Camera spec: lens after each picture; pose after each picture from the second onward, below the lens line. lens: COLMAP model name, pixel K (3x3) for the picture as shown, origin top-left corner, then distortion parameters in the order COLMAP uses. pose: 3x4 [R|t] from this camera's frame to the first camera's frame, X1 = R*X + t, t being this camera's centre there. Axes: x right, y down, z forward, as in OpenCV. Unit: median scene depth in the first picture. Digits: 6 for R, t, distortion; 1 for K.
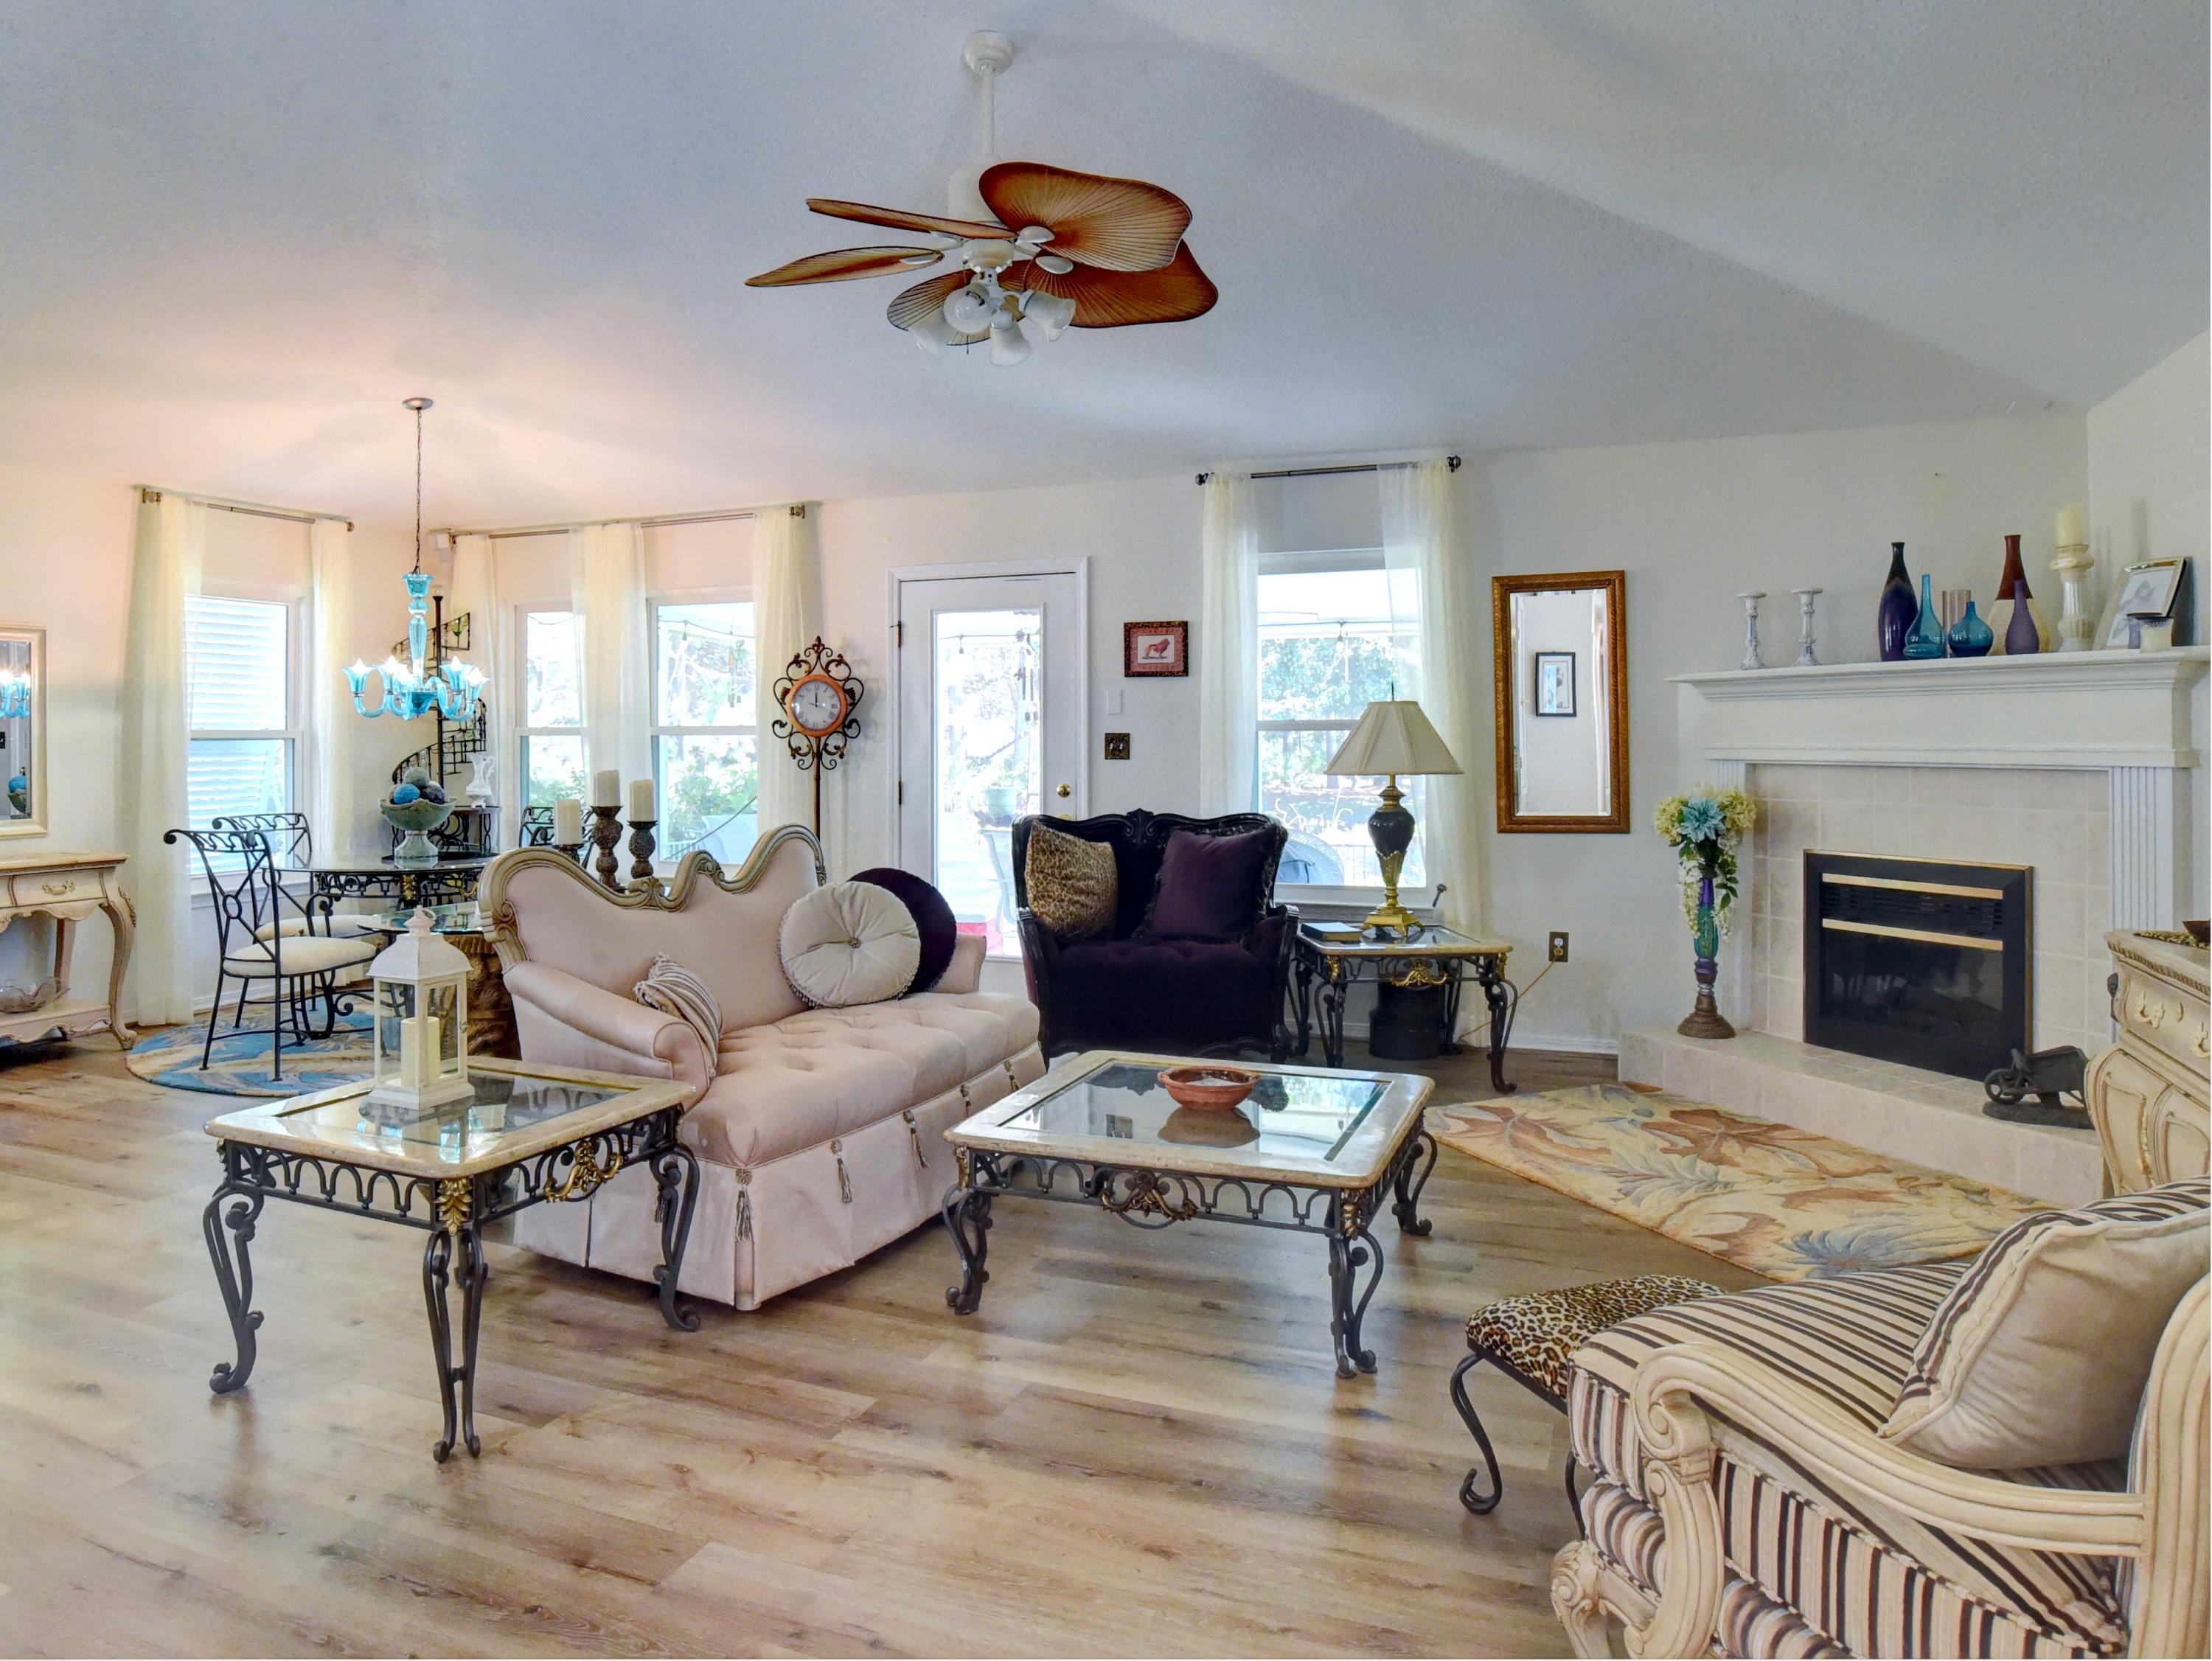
lens RADIAL K [[1383.0, 0, 1106.0], [0, 1383.0, 773.7], [0, 0, 1]] dist [-0.069107, 0.040602]
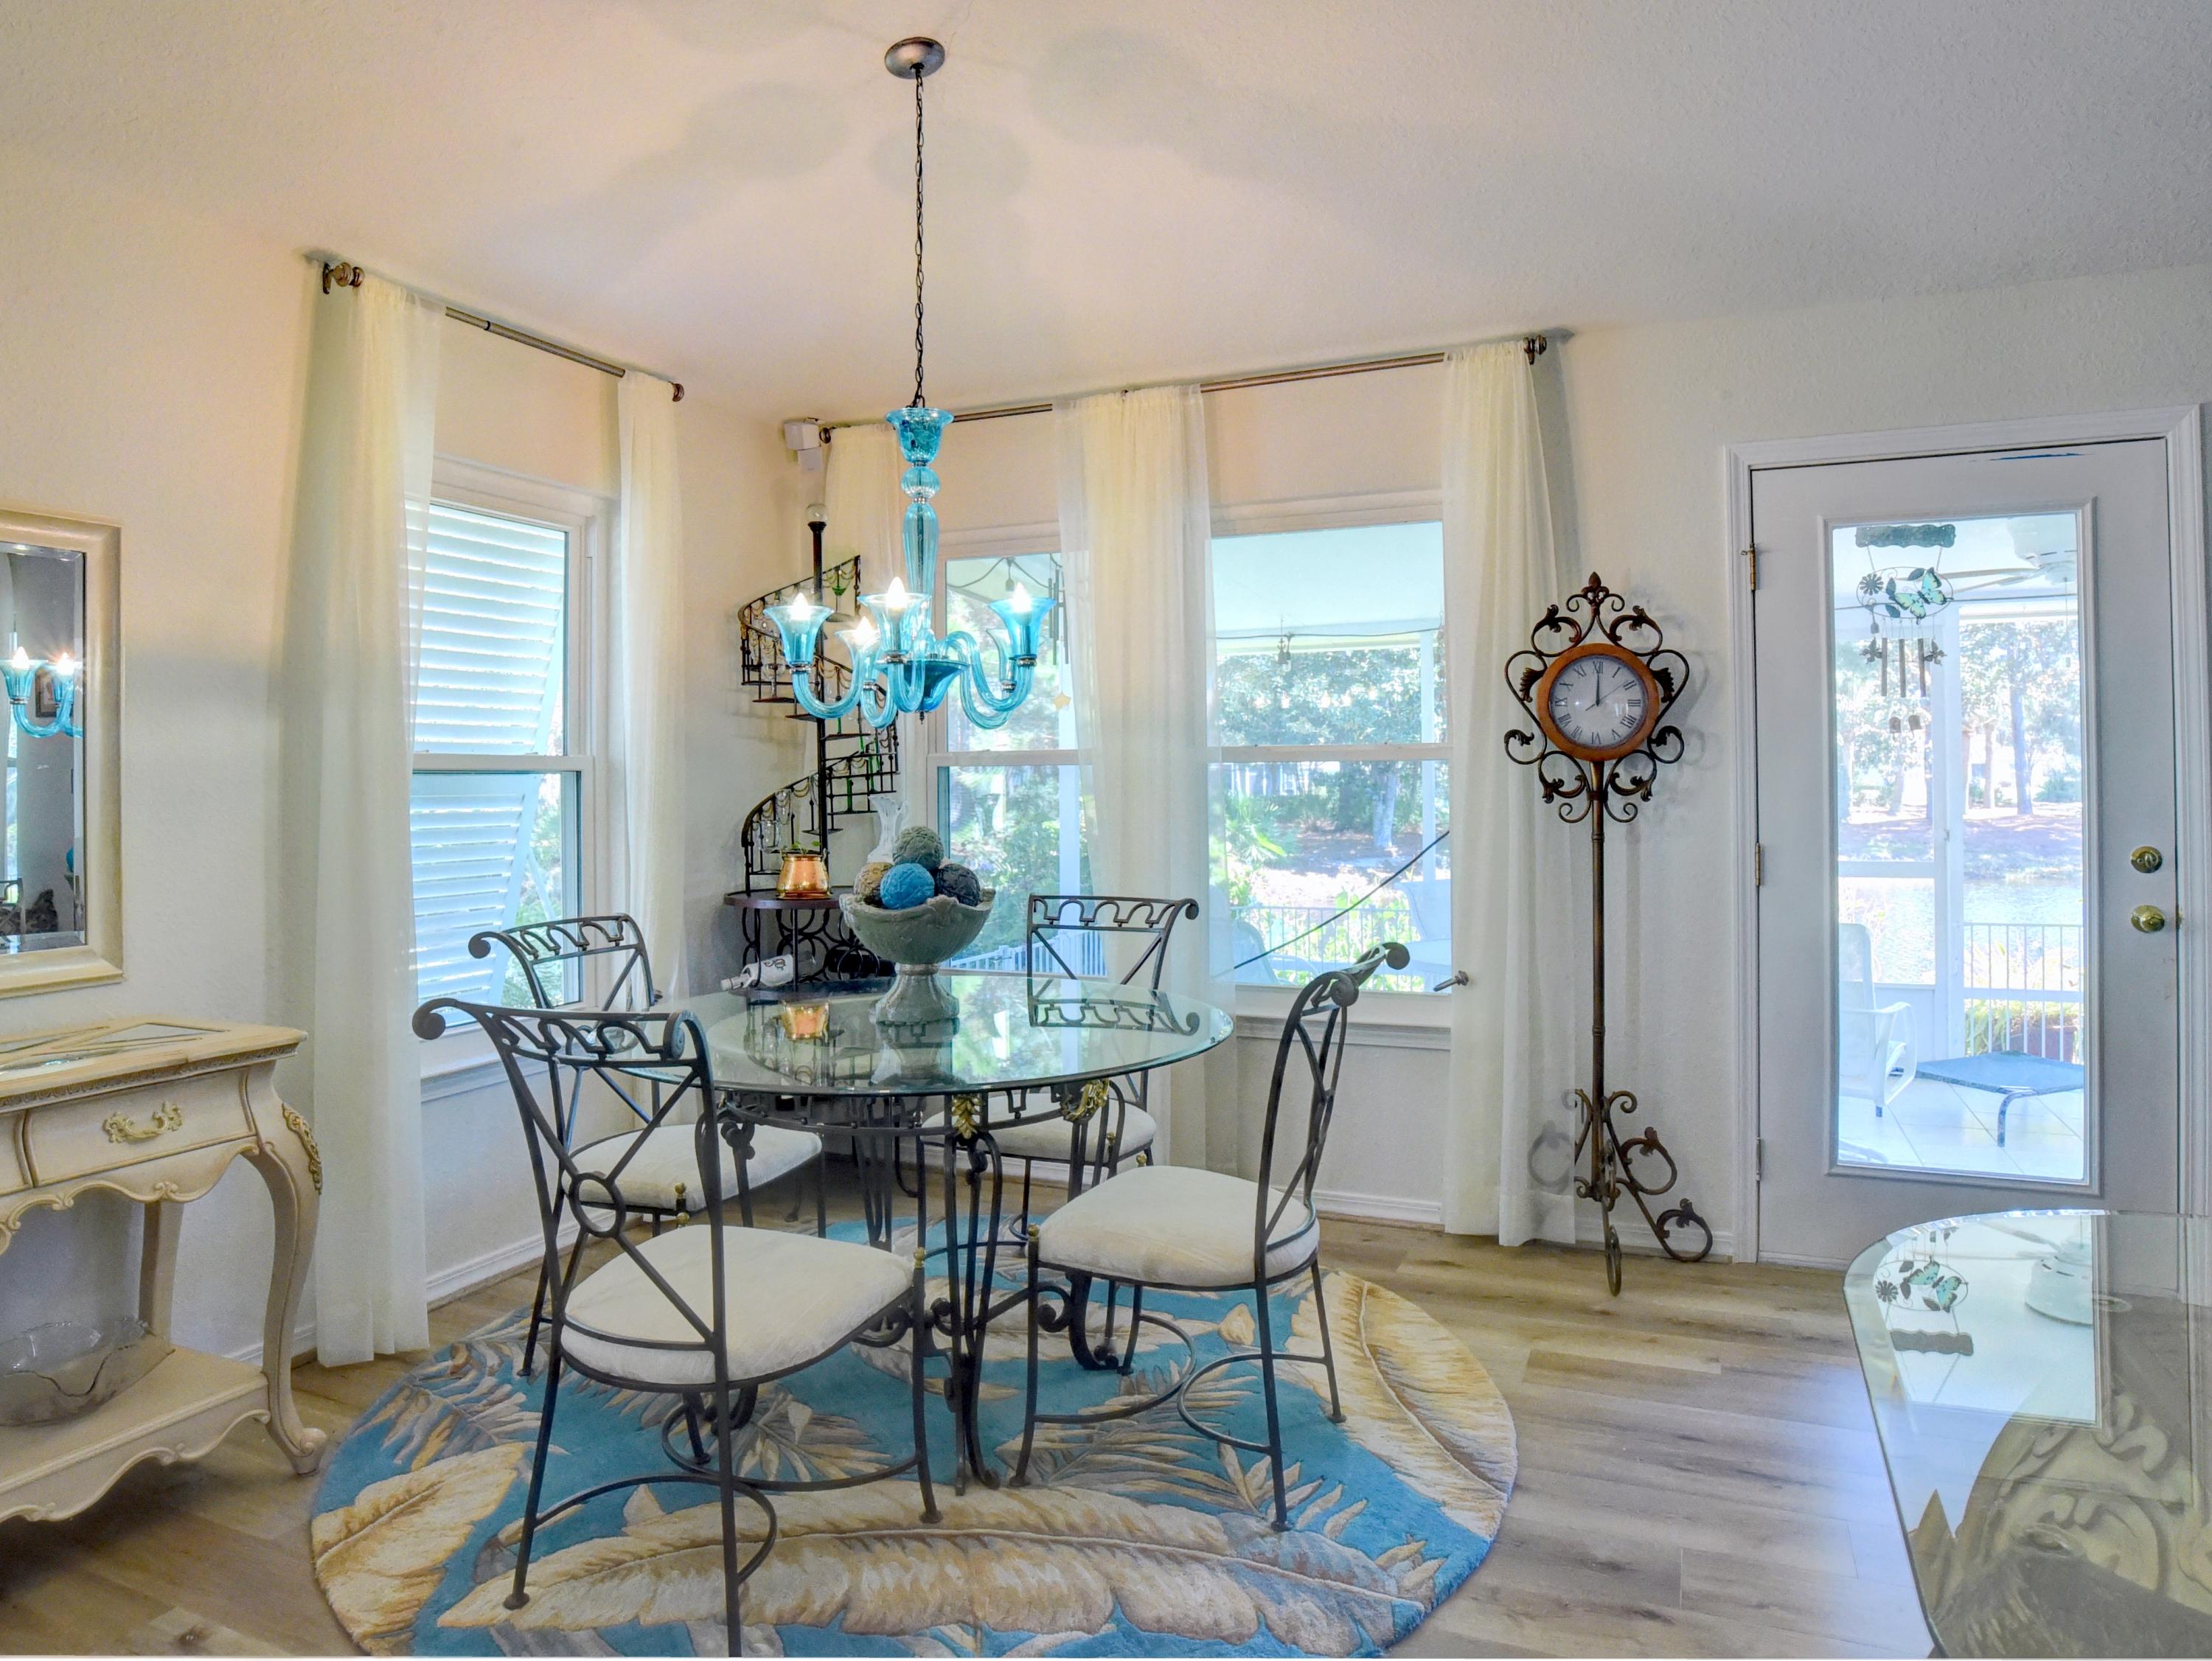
lens RADIAL K [[1249.9, 0, 1104.4], [0, 1249.9, 803.6], [0, 0, 1]] dist [-0.058482, 0.024952]
pose [[0.999889, -0.006456, -0.013391, -0.384723], [0.006339, 0.999942, -0.008760, -0.007132], [0.013447, 0.008674, 0.999872, 0.507493]]
